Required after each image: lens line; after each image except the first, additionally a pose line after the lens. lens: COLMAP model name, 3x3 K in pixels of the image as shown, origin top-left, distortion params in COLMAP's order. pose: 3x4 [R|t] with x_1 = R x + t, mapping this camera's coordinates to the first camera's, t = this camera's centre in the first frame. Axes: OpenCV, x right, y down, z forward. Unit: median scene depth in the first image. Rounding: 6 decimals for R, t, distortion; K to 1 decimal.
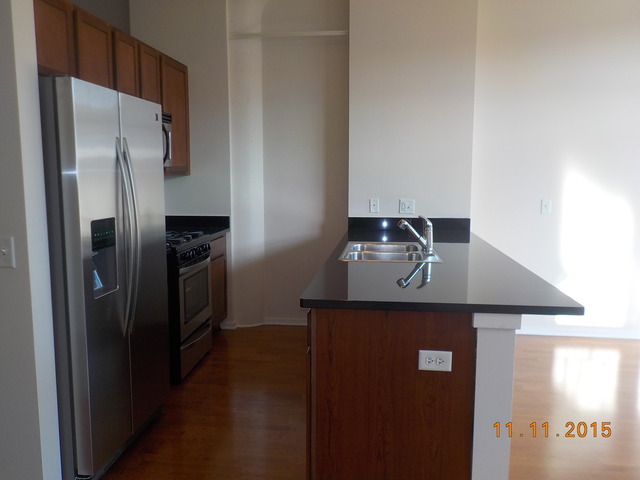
lens RADIAL K [[550.7, 0, 320.0], [0, 550.7, 240.0], [0, 0, 1]] dist [0.003510, -0.001692]
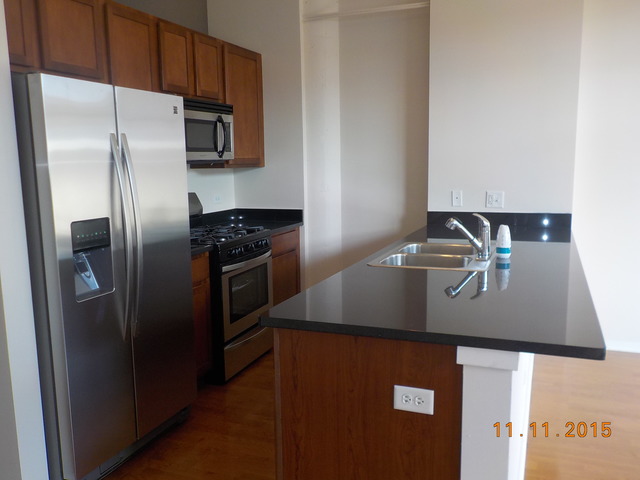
lens RADIAL K [[561.6, 0, 320.0], [0, 561.6, 240.0], [0, 0, 1]] dist [0.004556, 0.002829]
pose [[0.968798, 0.018564, -0.247154, 0.164348], [-0.013097, 0.999632, 0.023746, -0.020860], [0.247504, -0.019768, 0.968685, 0.098655]]
